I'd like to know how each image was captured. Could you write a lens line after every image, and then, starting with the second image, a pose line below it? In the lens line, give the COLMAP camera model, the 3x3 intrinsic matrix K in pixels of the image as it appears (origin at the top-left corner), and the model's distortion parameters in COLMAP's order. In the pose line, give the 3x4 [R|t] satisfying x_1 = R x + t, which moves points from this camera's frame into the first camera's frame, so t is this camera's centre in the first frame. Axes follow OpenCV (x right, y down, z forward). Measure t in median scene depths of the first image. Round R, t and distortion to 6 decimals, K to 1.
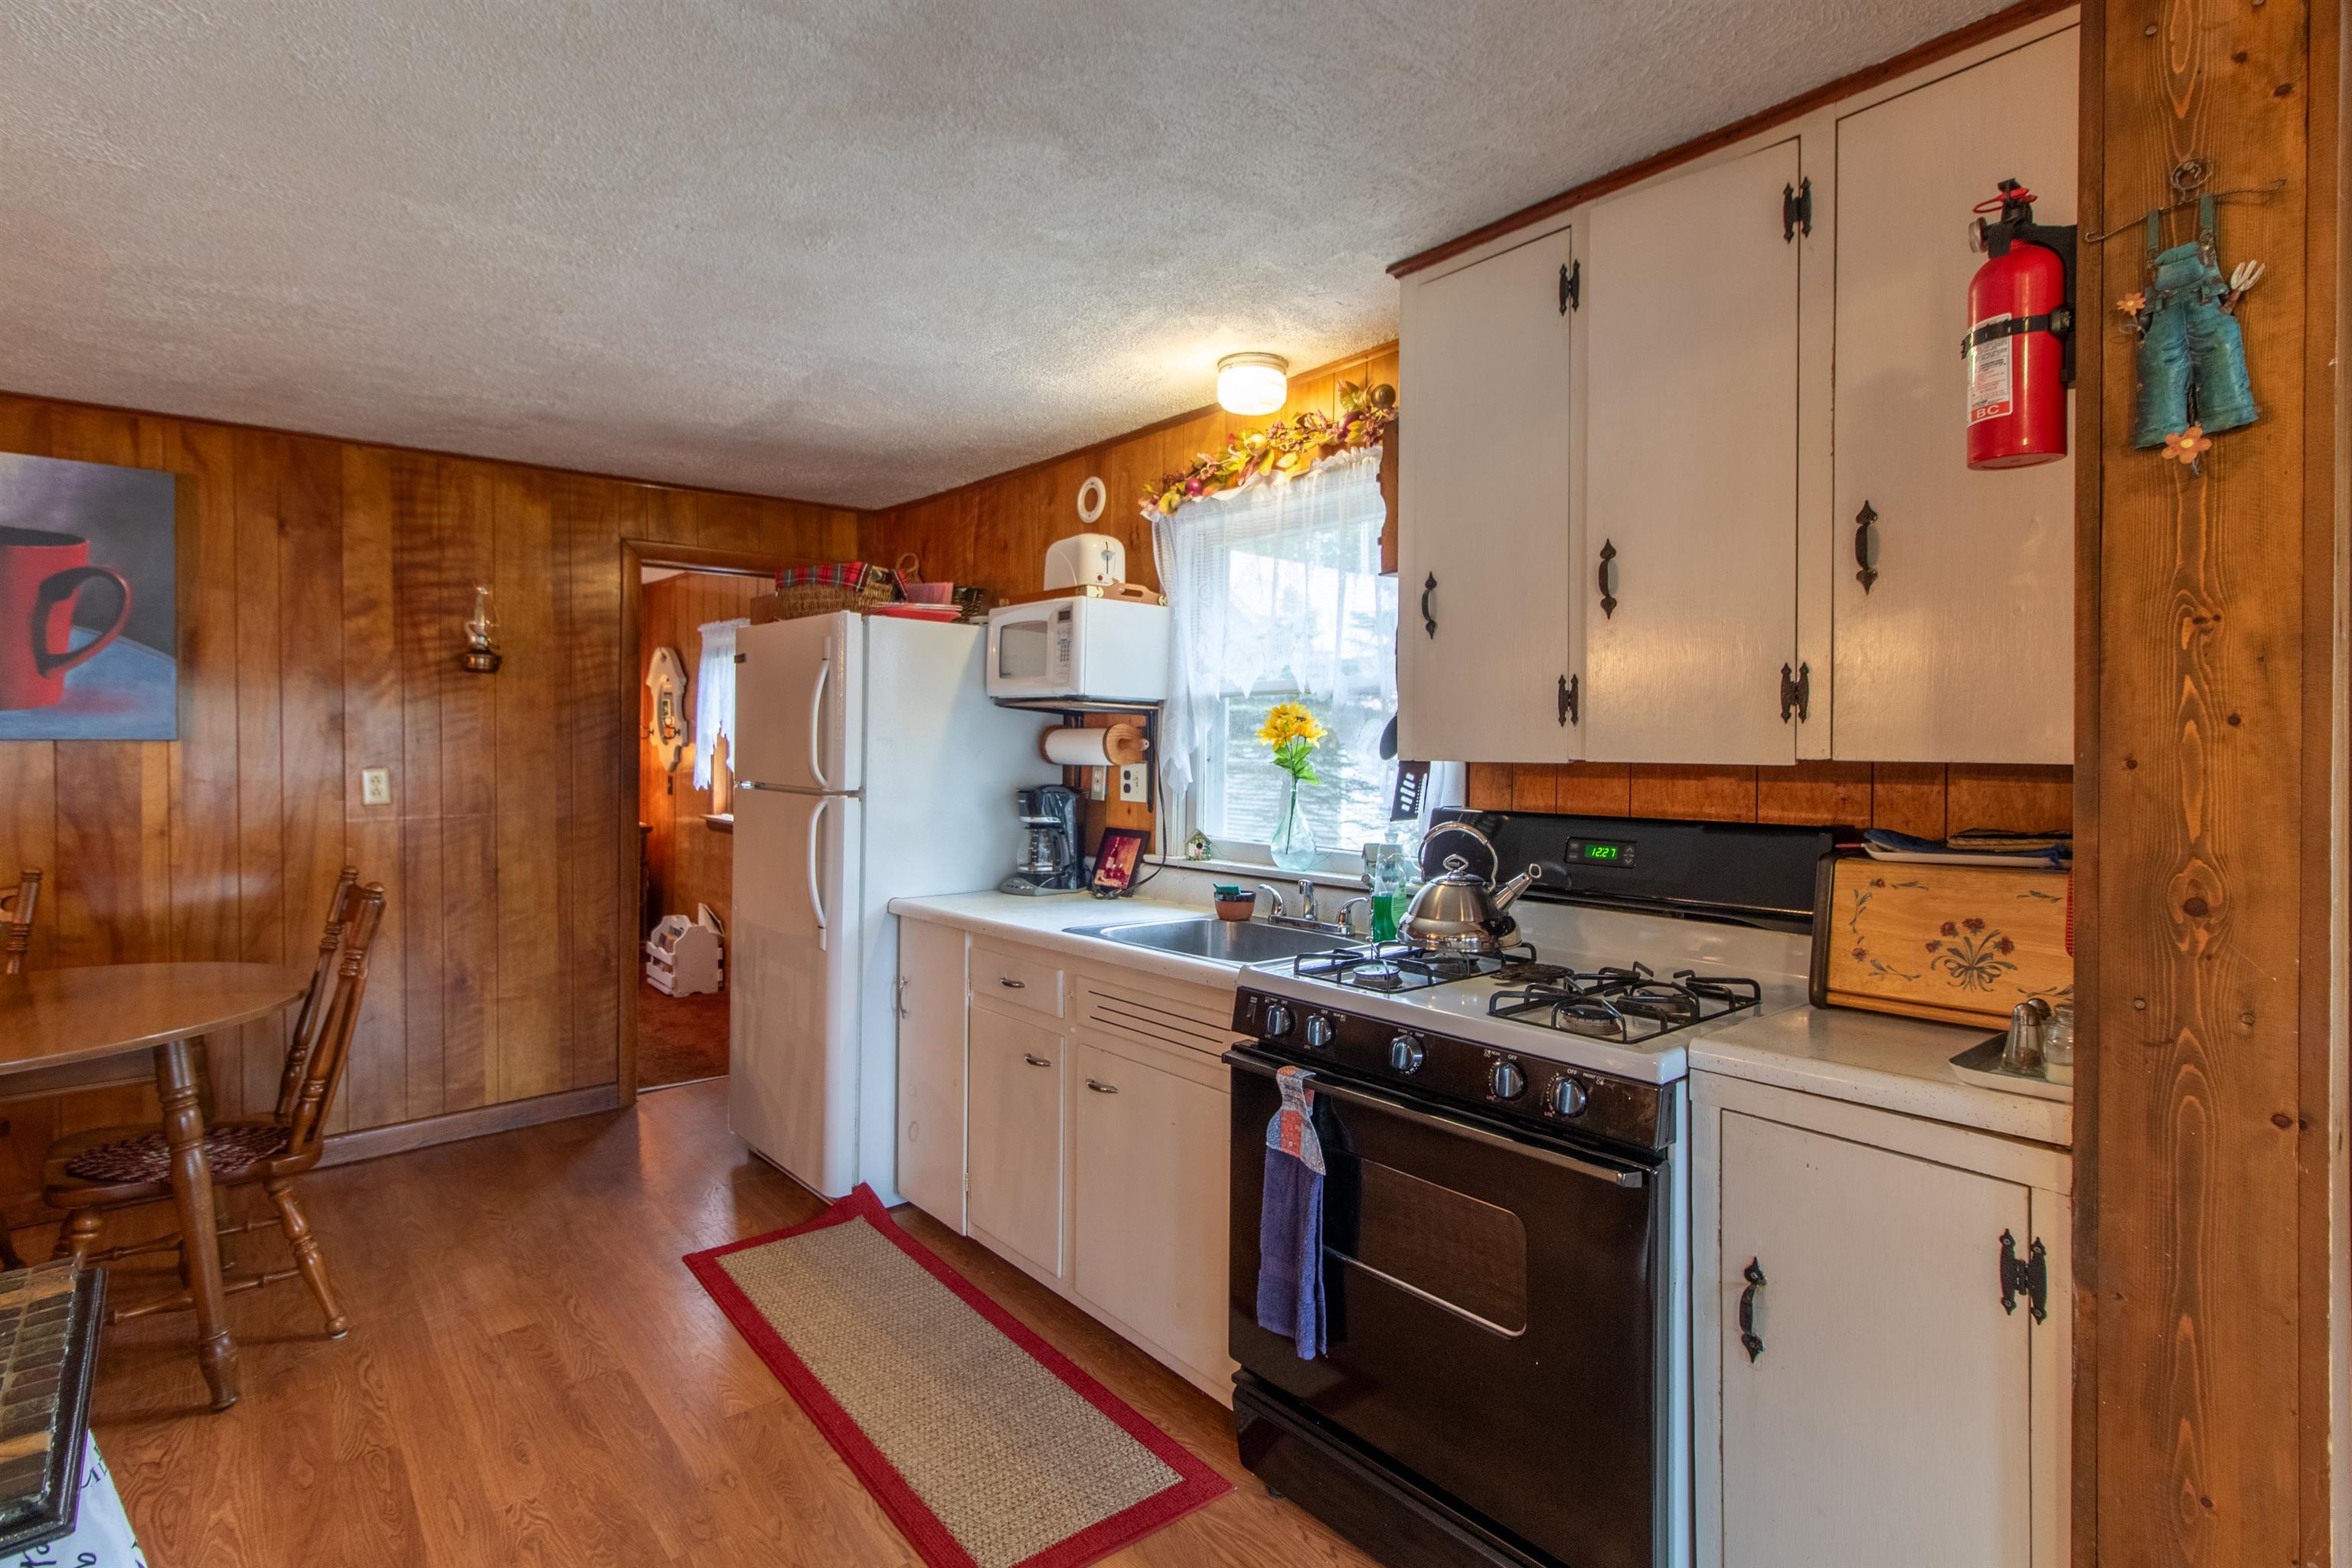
lens RADIAL K [[1130.5, 0, 1175.6], [0, 1130.5, 739.1], [0, 0, 1]] dist [0.001393, -0.000134]
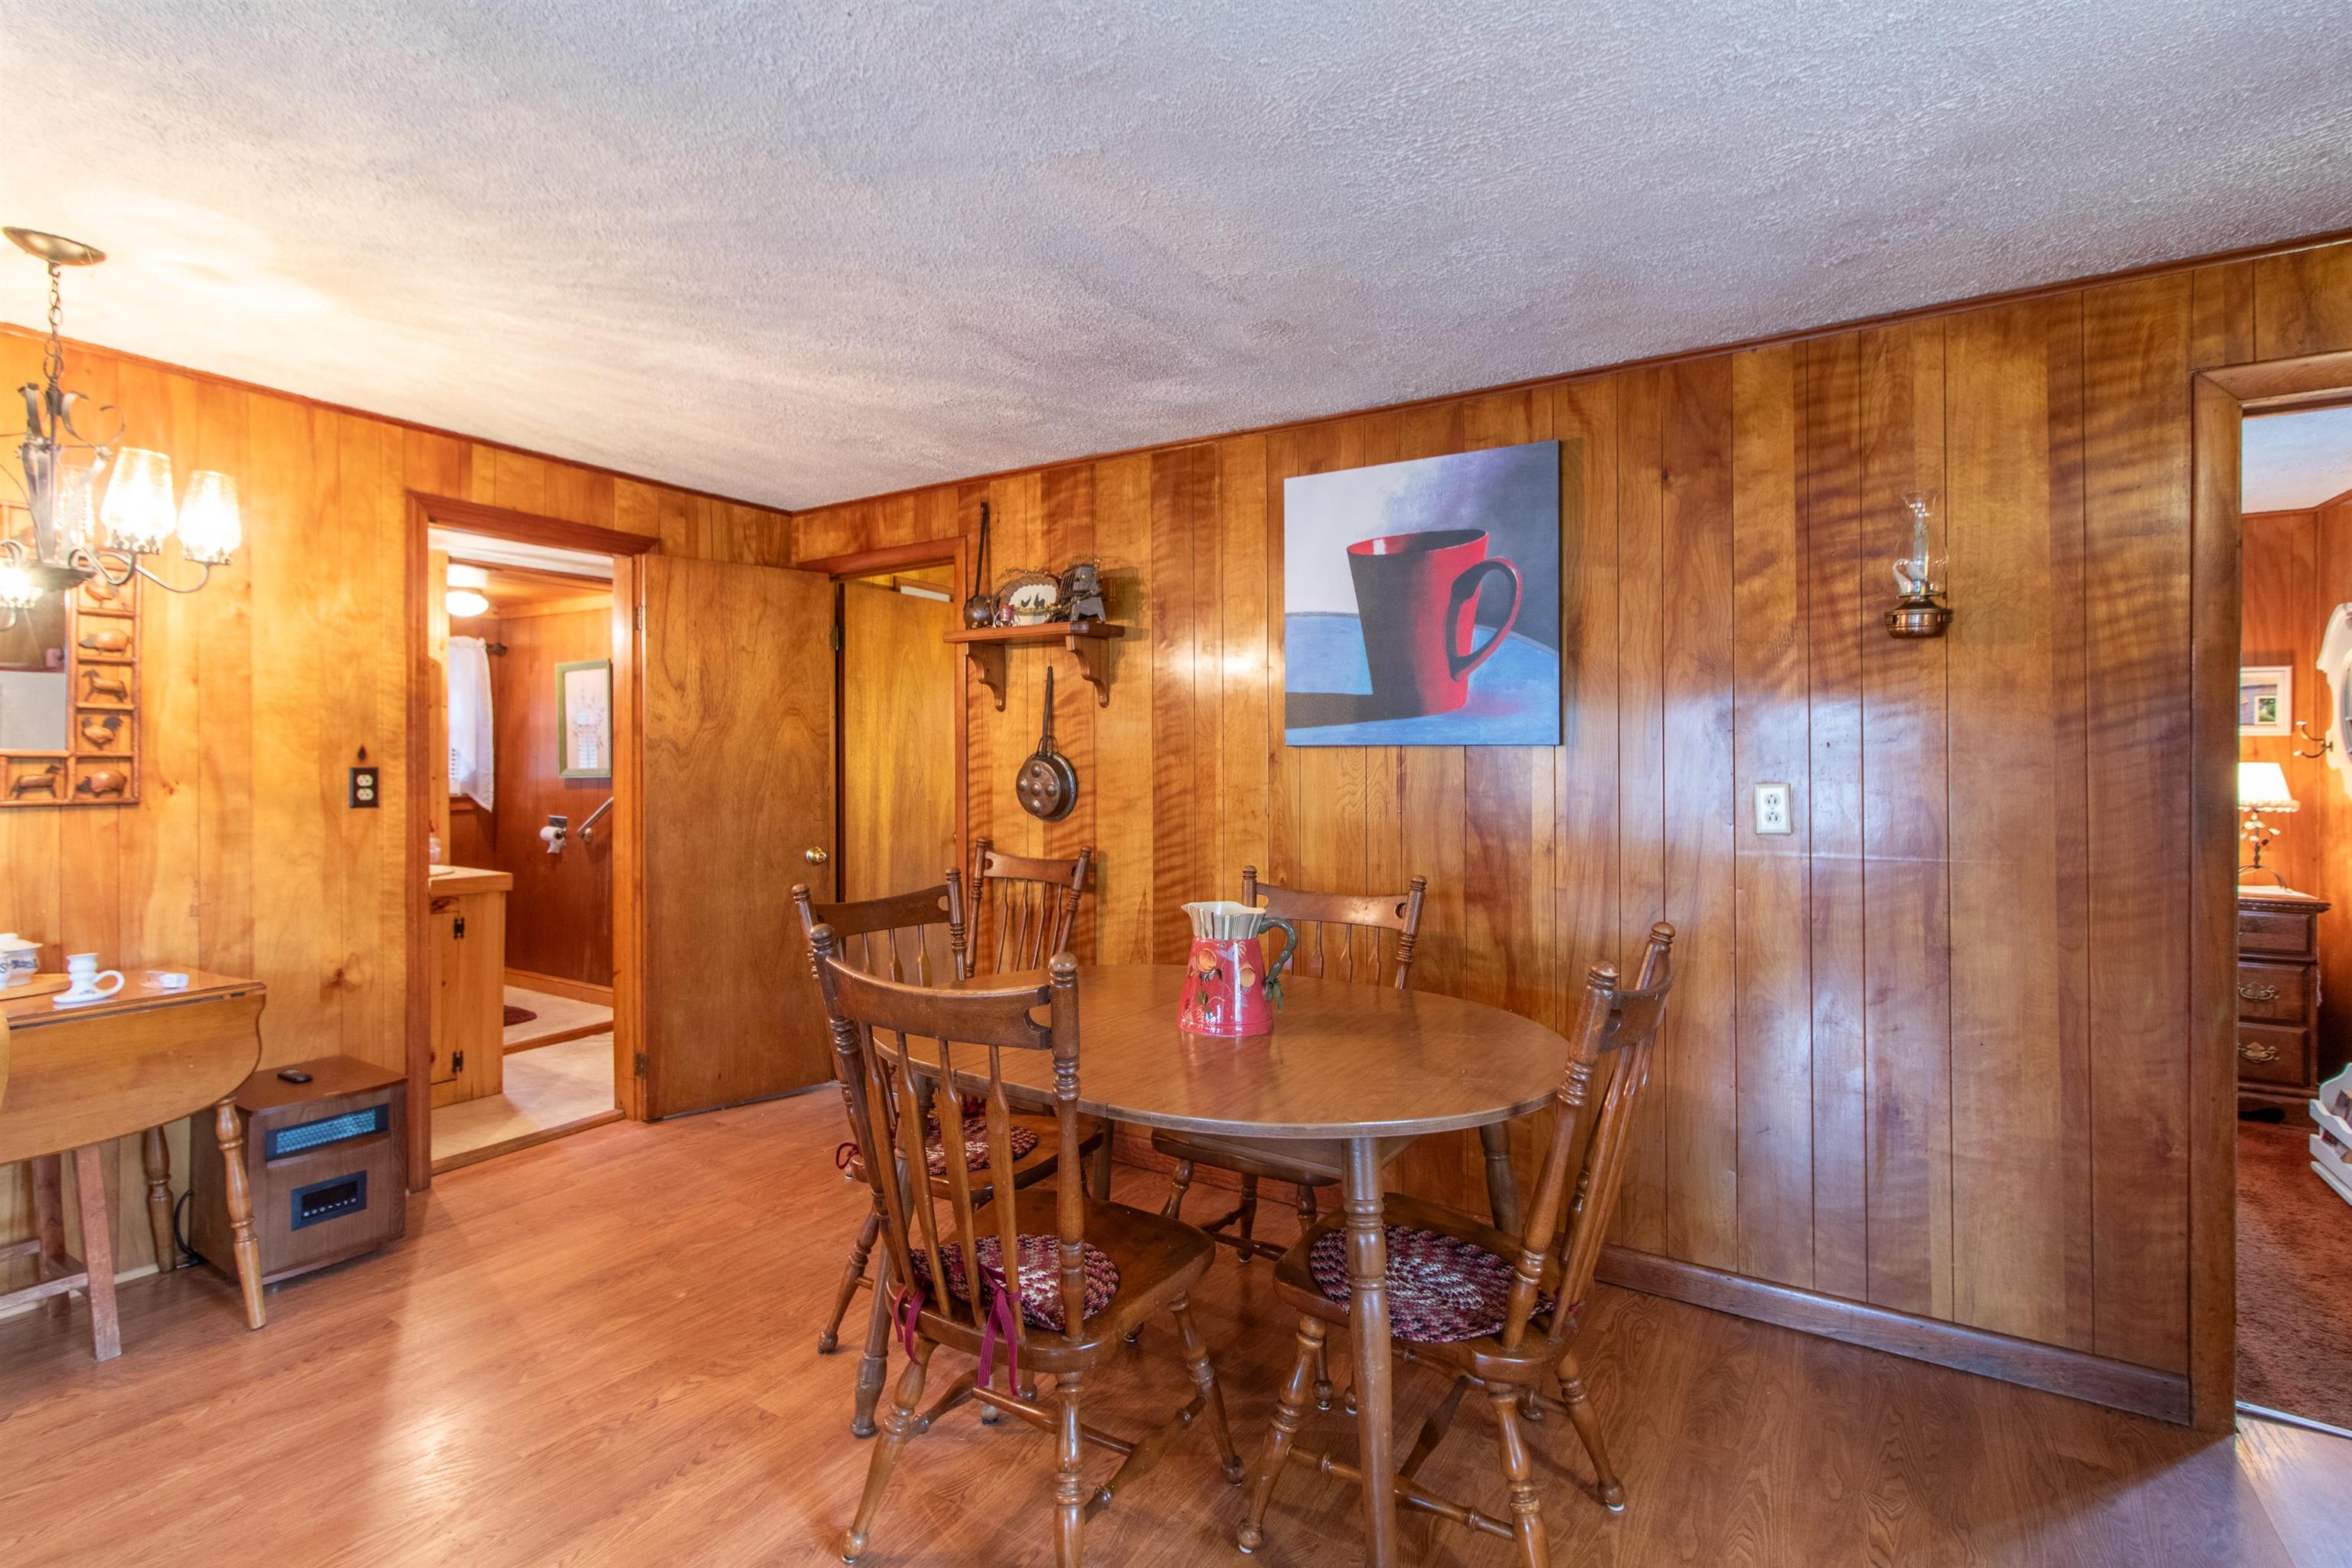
lens RADIAL K [[1101.0, 0, 1175.3], [0, 1101.0, 752.2], [0, 0, 1]] dist [0.003440, 0.000099]
pose [[0.294467, -0.009200, -0.955617, -0.141436], [-0.008990, 0.999883, -0.012397, 0.017429], [0.955619, 0.012242, 0.294350, 0.415546]]
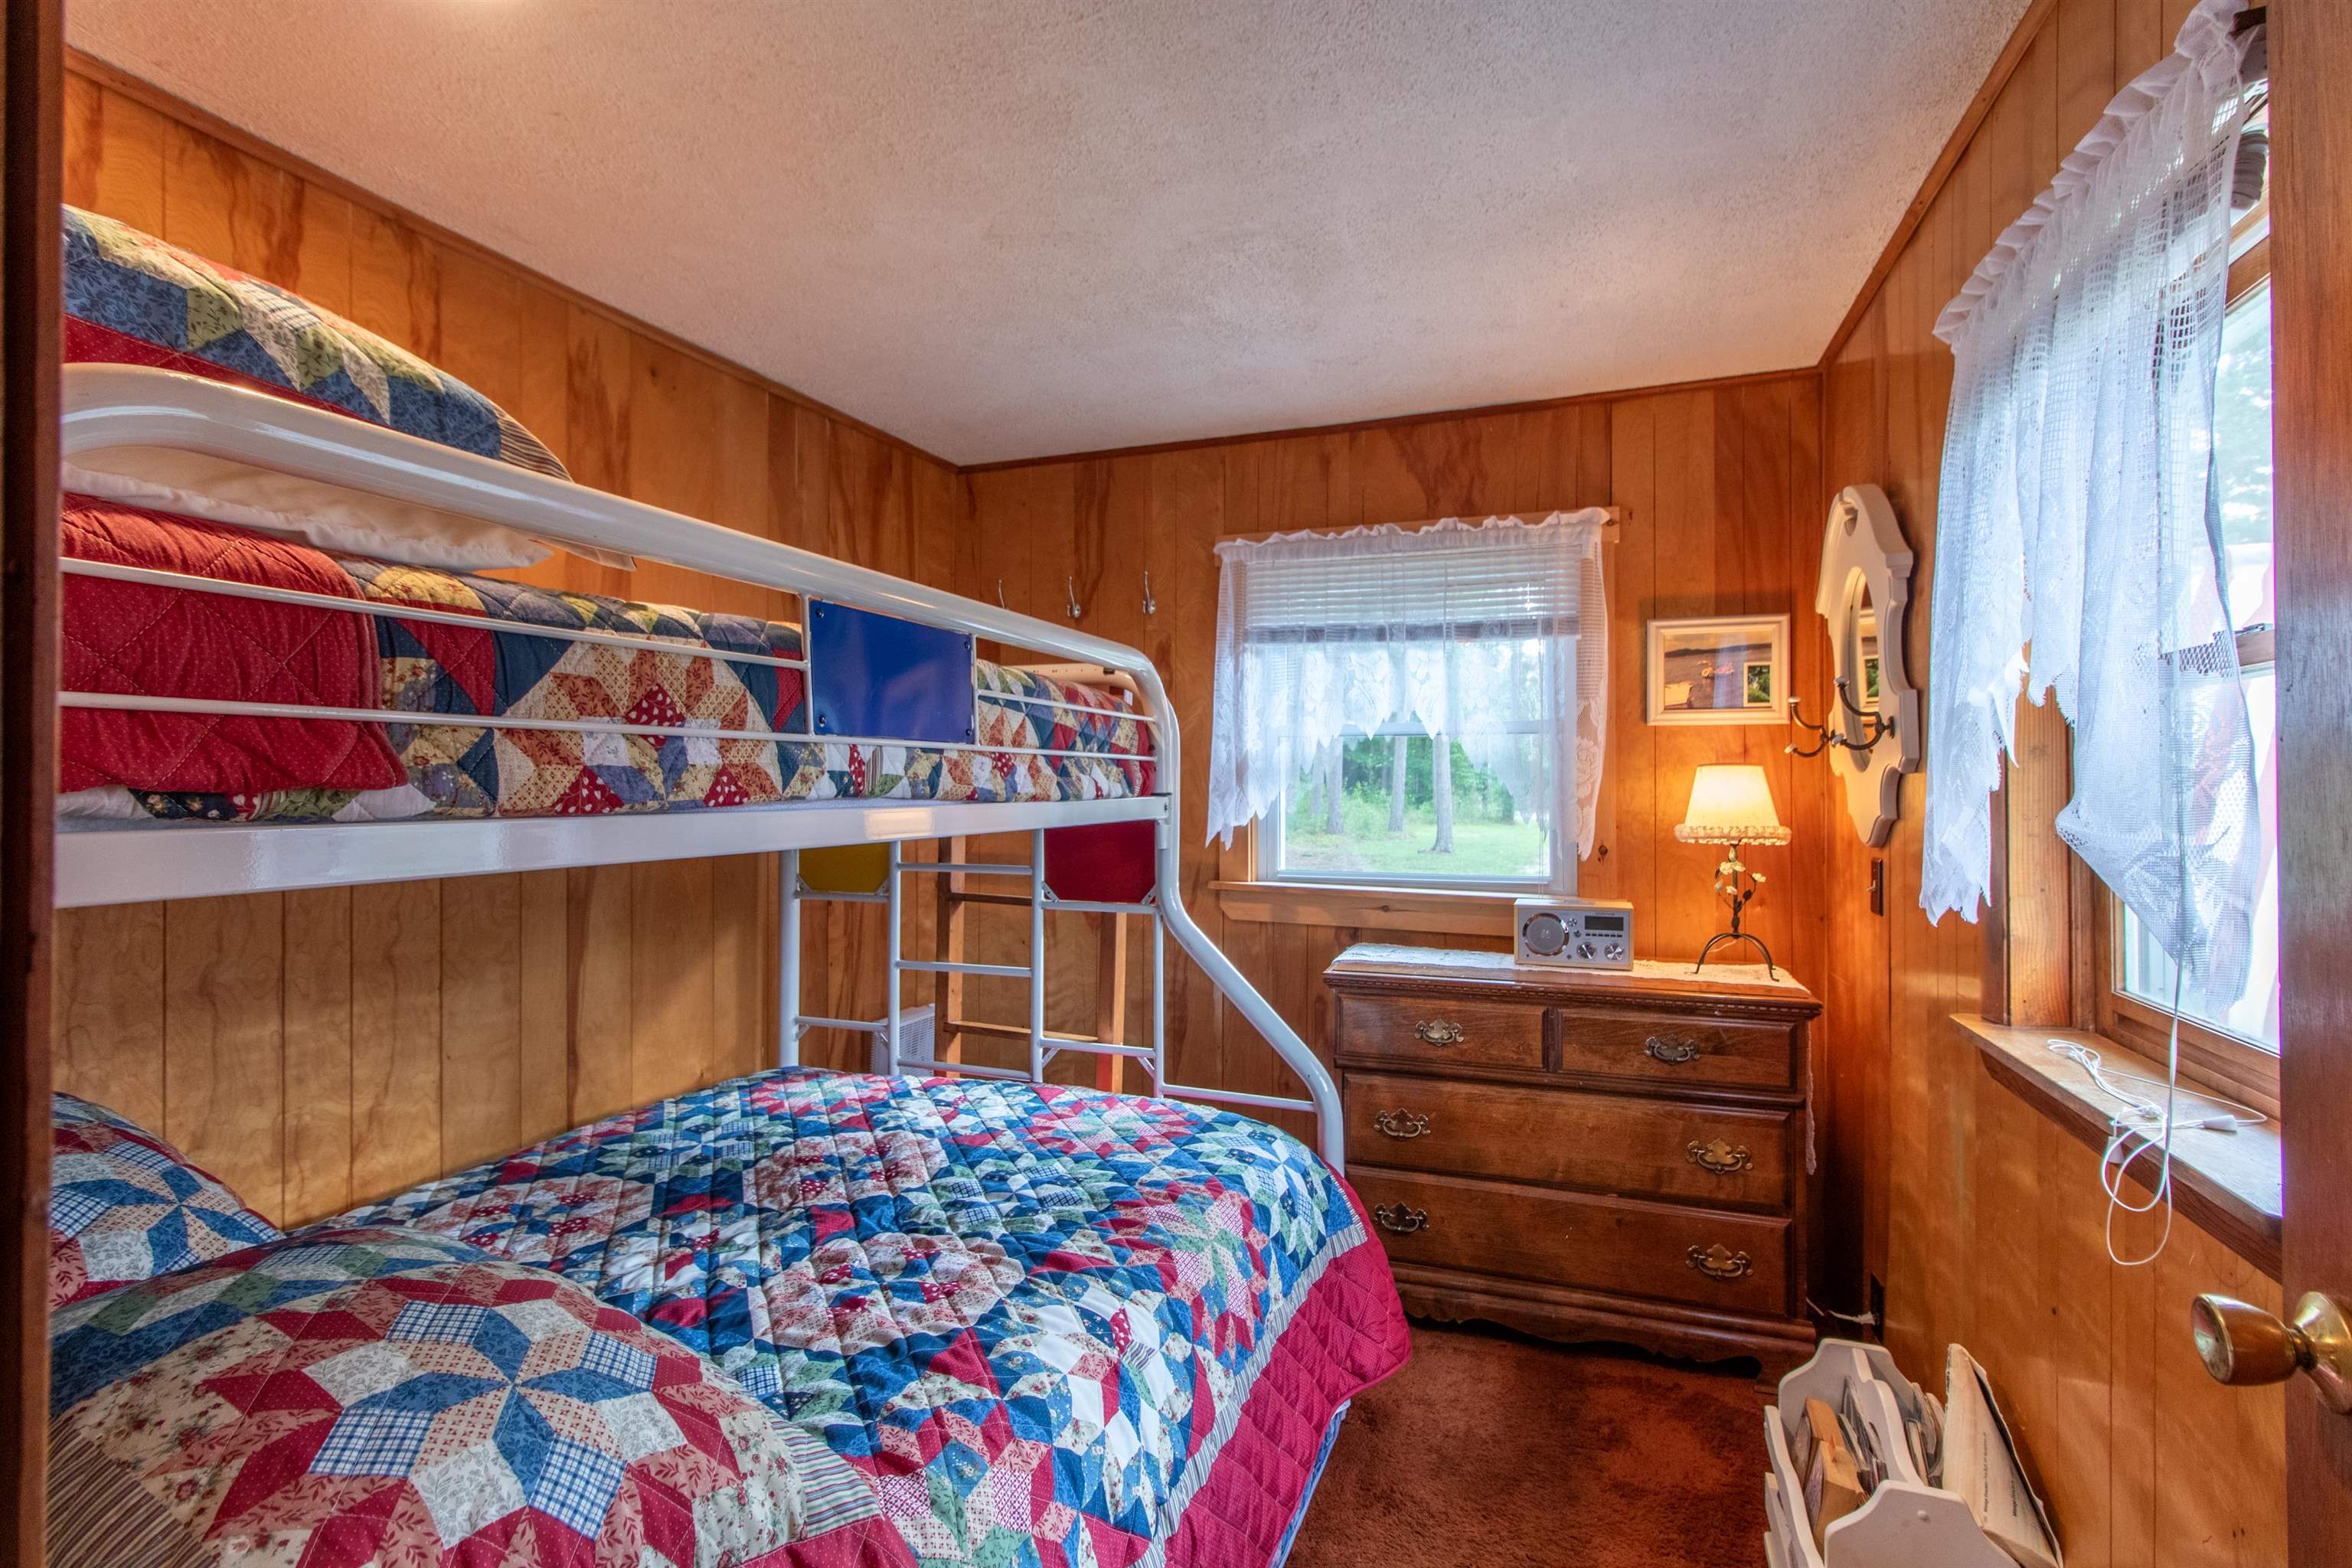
lens RADIAL K [[1106.3, 0, 1174.6], [0, 1106.3, 775.2], [0, 0, 1]] dist [0.002399, 0.000947]
pose [[0.477499, -0.016685, -0.878474, -0.433598], [-0.000128, 0.999818, -0.019059, 0.022967], [0.878632, 0.009213, 0.477411, 1.117597]]
